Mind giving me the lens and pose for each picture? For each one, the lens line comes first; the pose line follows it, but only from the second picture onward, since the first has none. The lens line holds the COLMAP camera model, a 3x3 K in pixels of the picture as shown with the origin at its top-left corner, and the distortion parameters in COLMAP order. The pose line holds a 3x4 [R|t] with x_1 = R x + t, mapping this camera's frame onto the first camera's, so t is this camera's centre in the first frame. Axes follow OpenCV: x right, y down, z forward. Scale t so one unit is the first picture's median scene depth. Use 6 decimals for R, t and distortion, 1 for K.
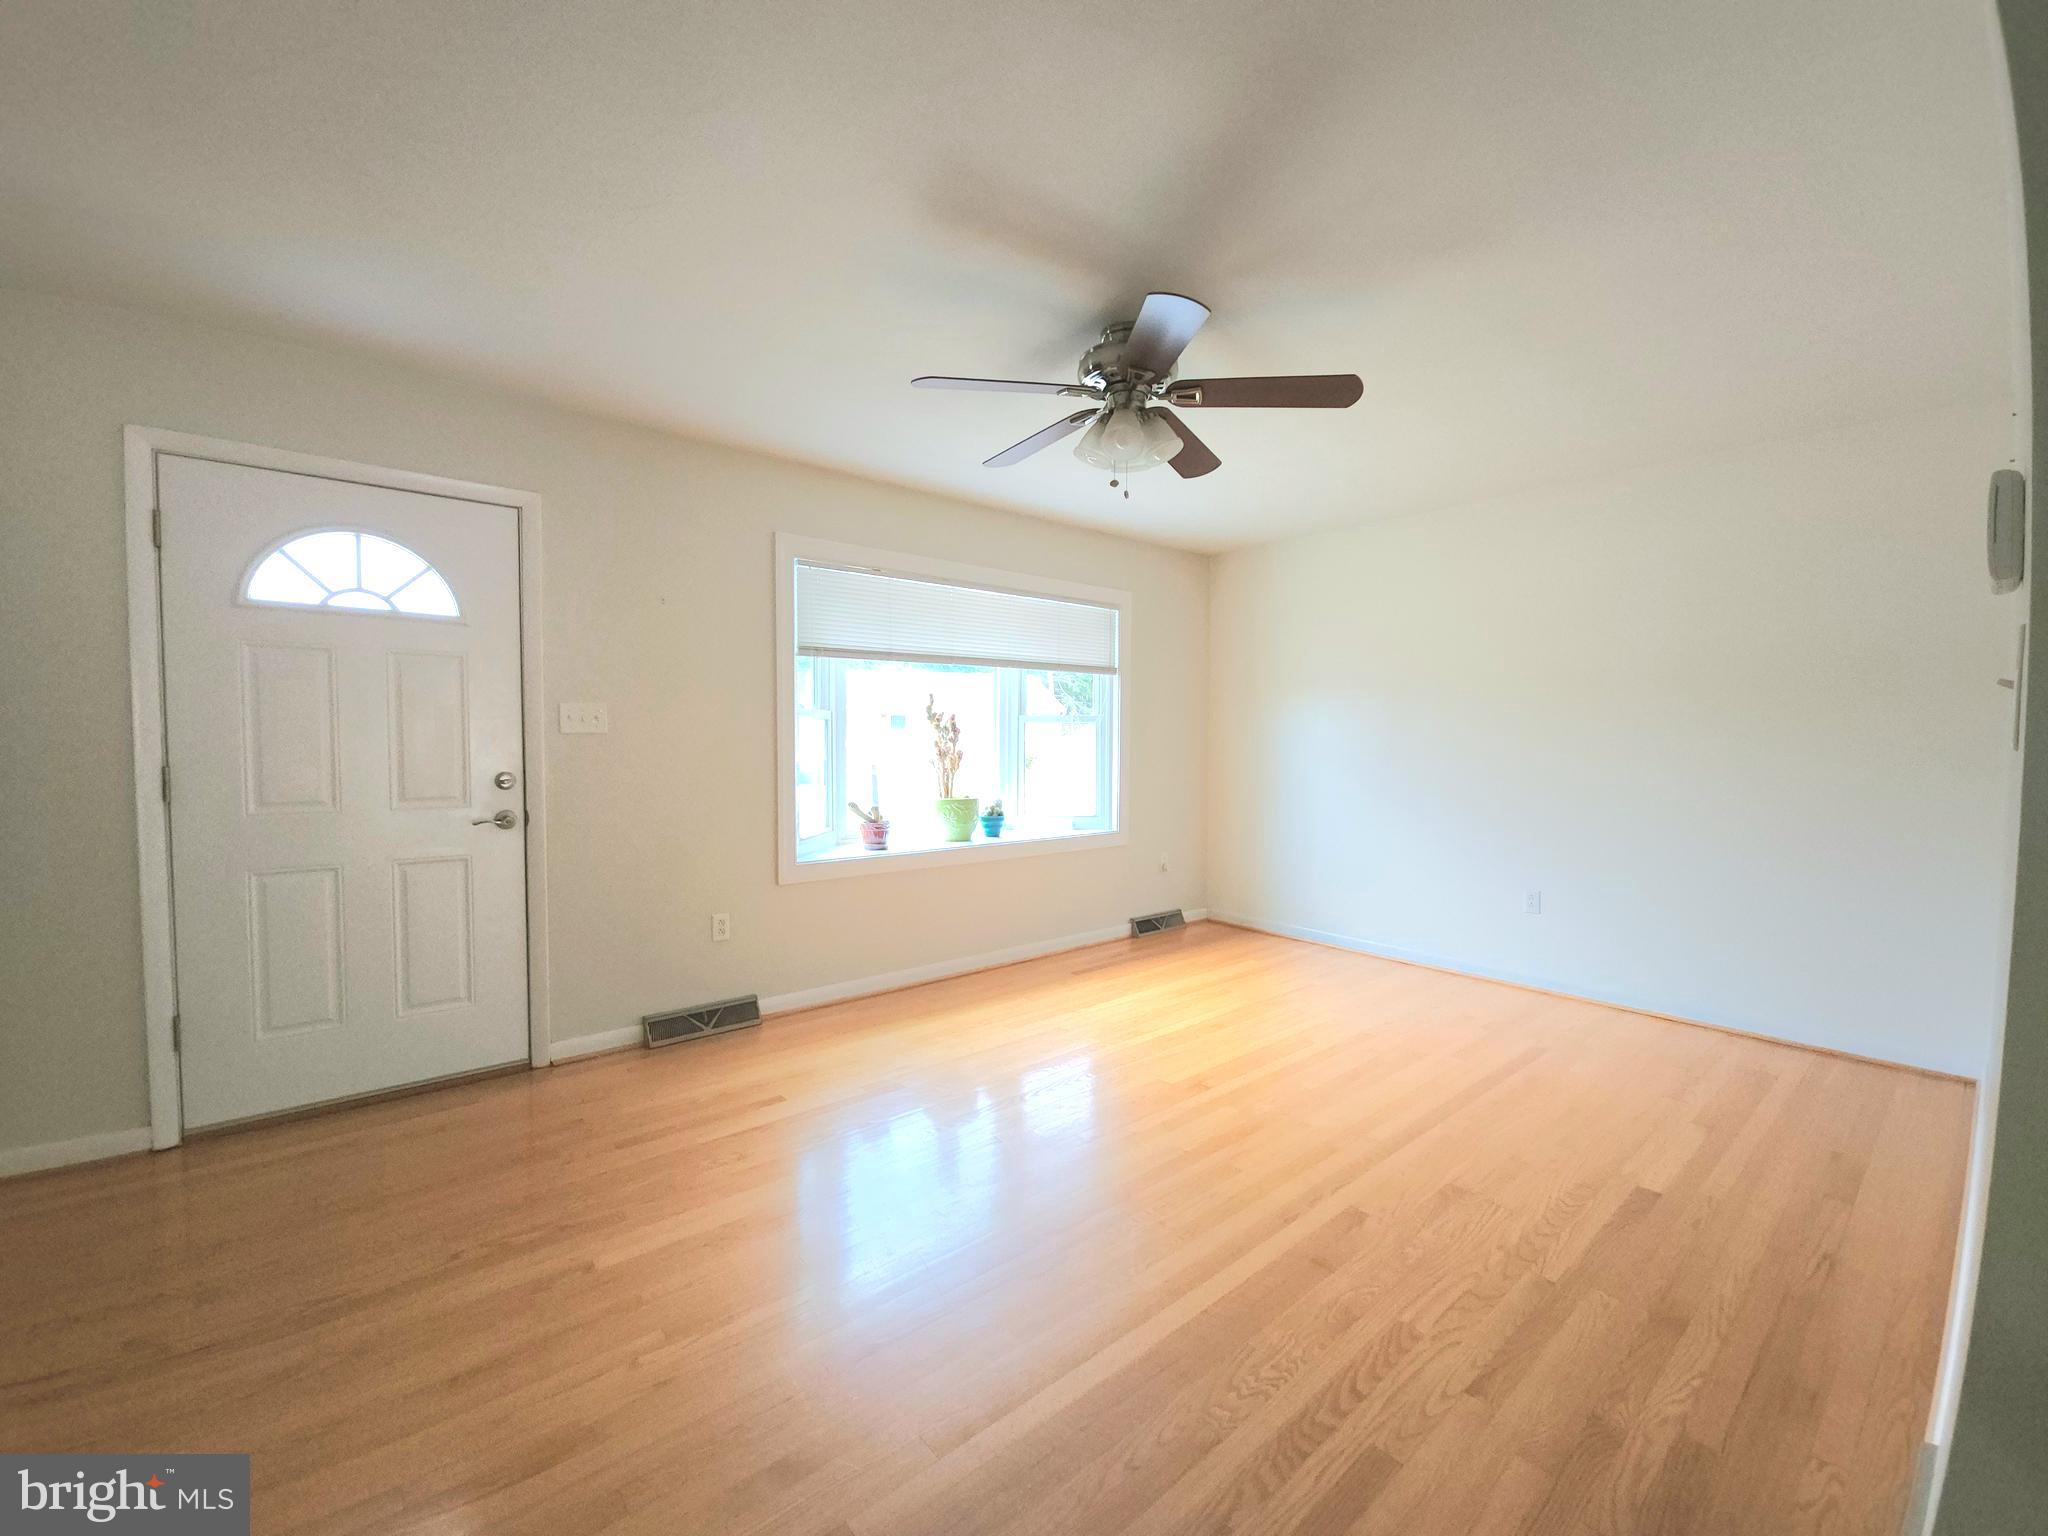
lens RADIAL K [[832.9, 0, 1017.2], [0, 832.9, 769.6], [0, 0, 1]] dist [0.001081, -0.001660]
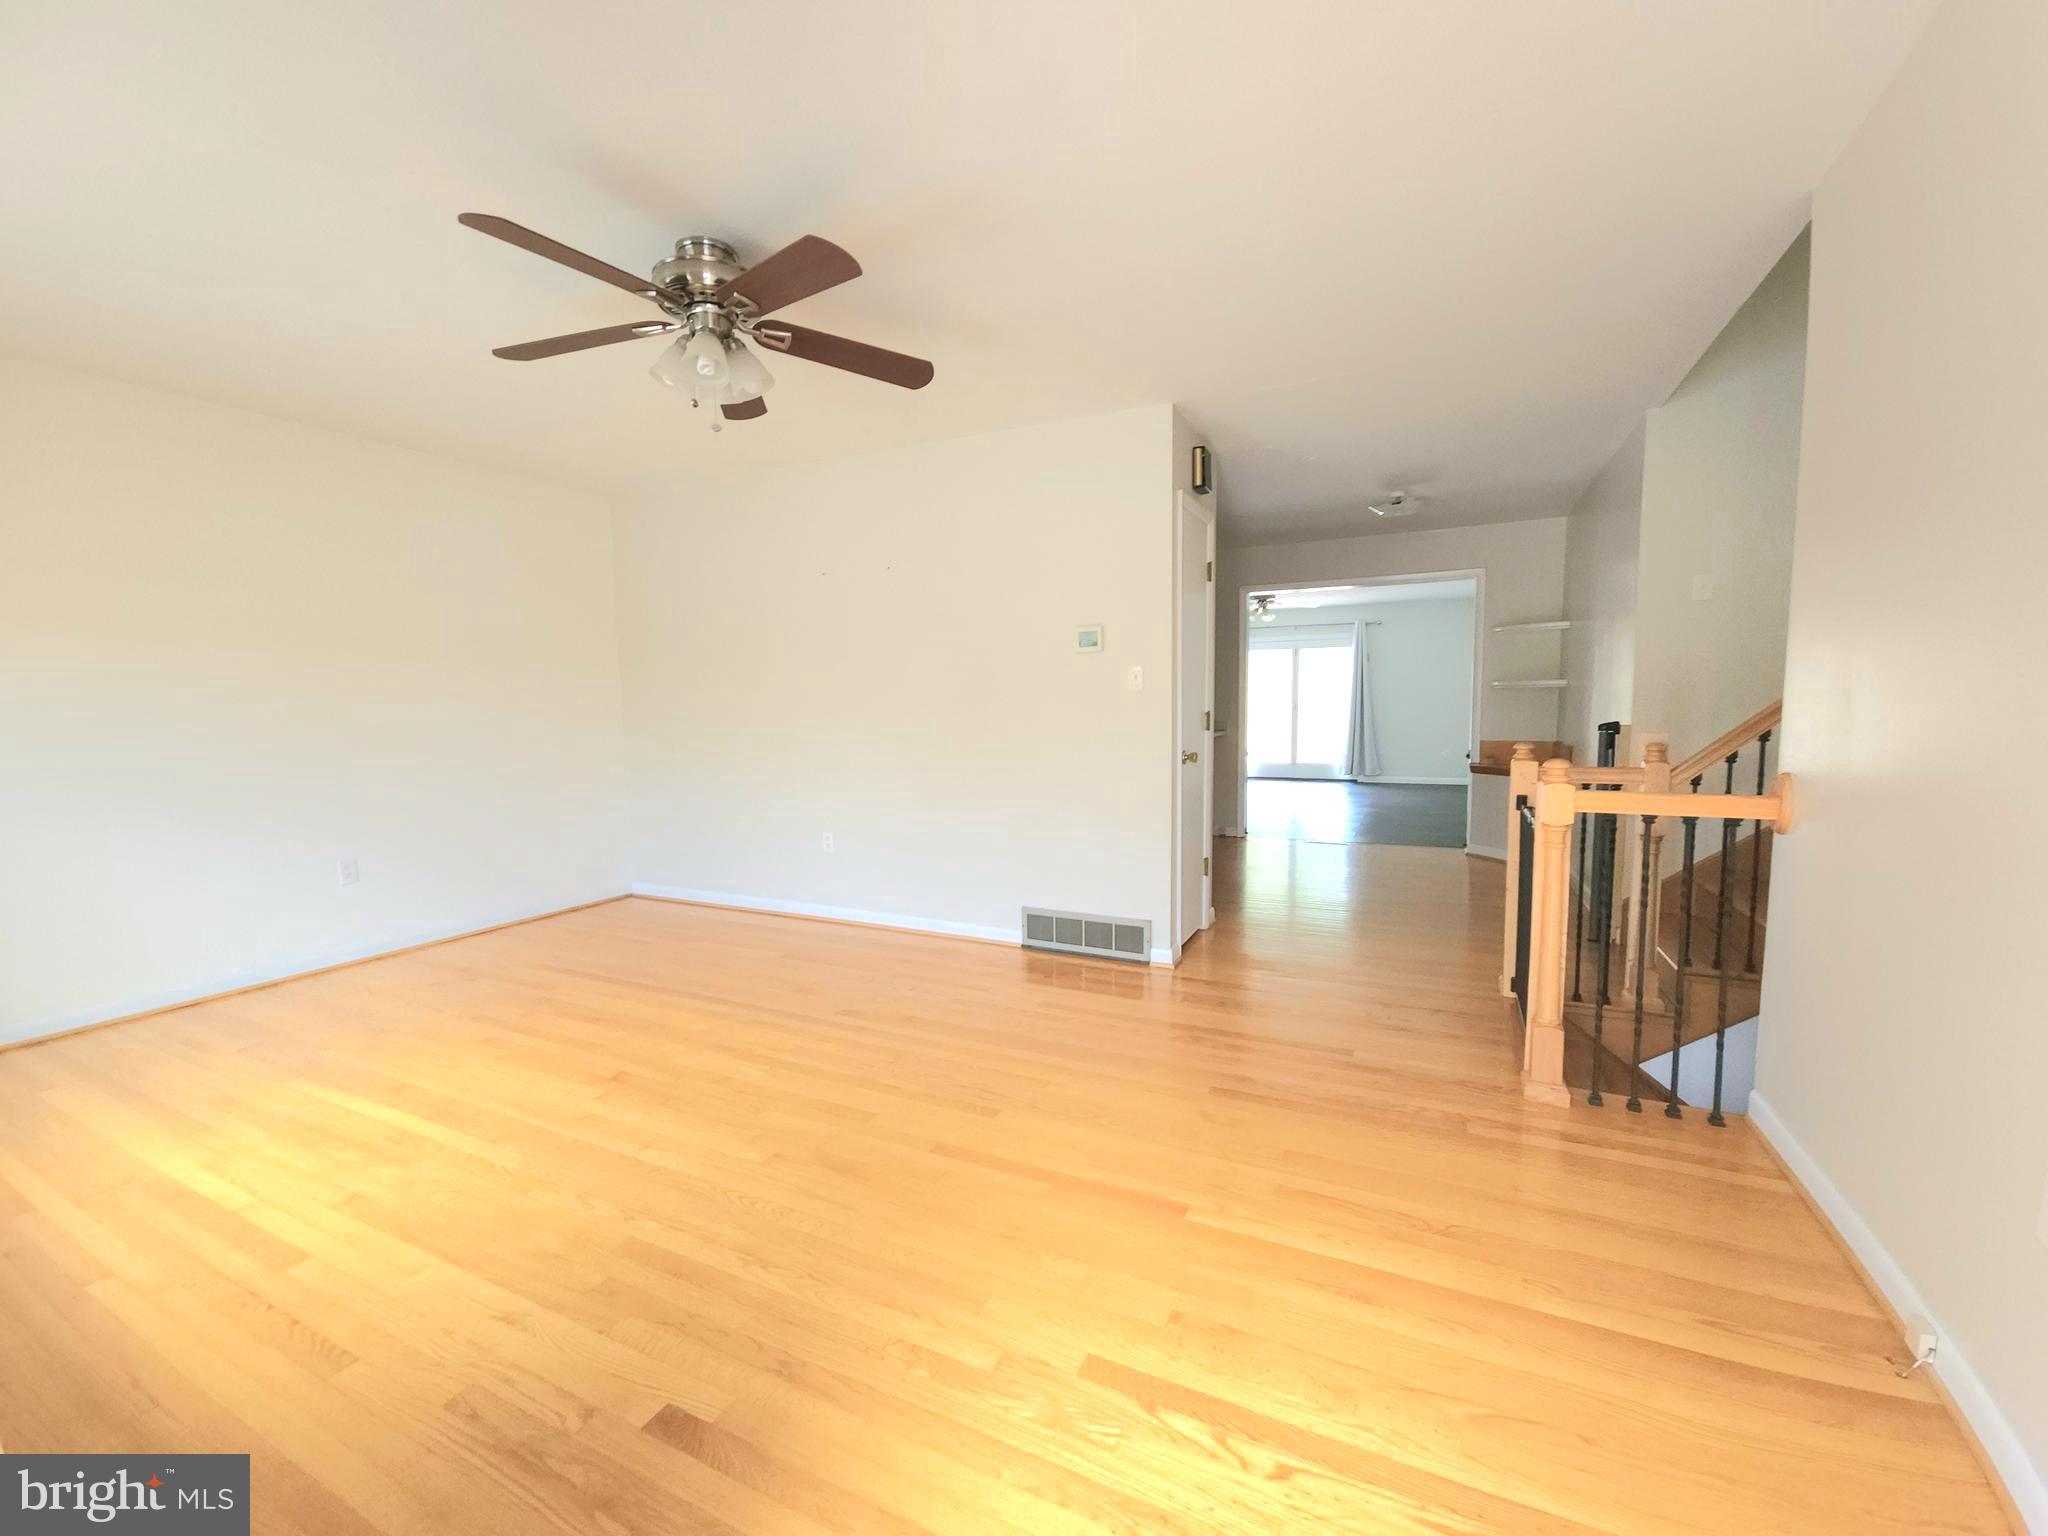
lens RADIAL K [[832.9, 0, 1022.8], [0, 832.9, 766.4], [0, 0, 1]] dist [0.001081, -0.001660]
pose [[-0.403817, -0.076884, 0.911603, -0.724622], [0.048831, 0.993230, 0.105399, -0.028943], [-0.913535, 0.087077, -0.397329, 0.885256]]
